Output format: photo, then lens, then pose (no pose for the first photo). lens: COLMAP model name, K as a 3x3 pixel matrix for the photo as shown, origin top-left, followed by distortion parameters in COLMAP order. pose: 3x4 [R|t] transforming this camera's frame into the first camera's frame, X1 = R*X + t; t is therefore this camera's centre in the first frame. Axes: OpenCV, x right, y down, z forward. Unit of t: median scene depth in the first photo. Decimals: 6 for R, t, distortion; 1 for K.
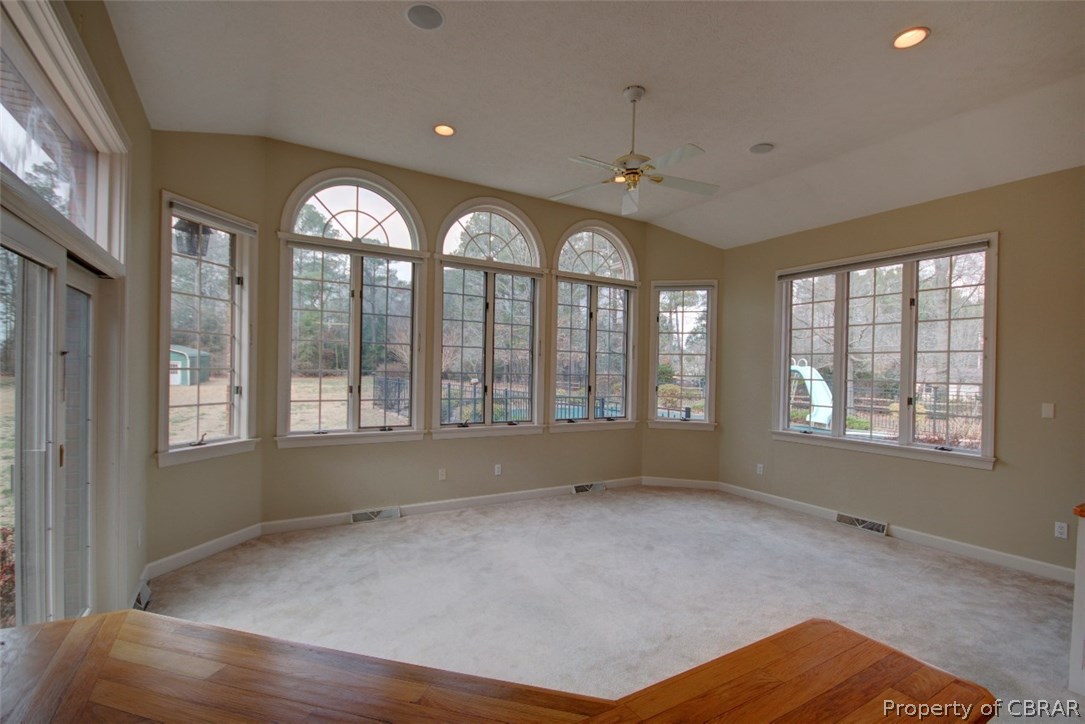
lens RADIAL K [[499.4, 0, 538.2], [0, 499.4, 369.9], [0, 0, 1]] dist [0.011599, 0.000259]
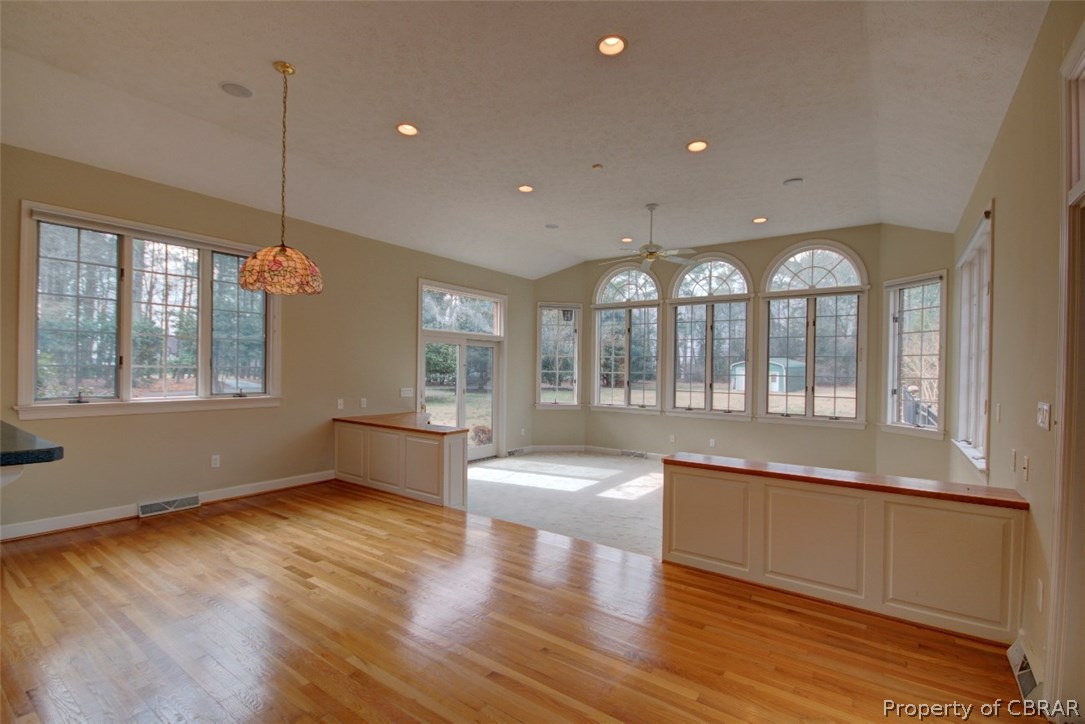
lens RADIAL K [[499.4, 0, 539.2], [0, 499.4, 366.0], [0, 0, 1]] dist [0.011599, 0.000259]
pose [[0.408595, -0.017764, -0.912543, 0.985422], [-0.010089, 0.999662, -0.023977, 0.020768], [0.912660, 0.019004, 0.408278, -0.022717]]
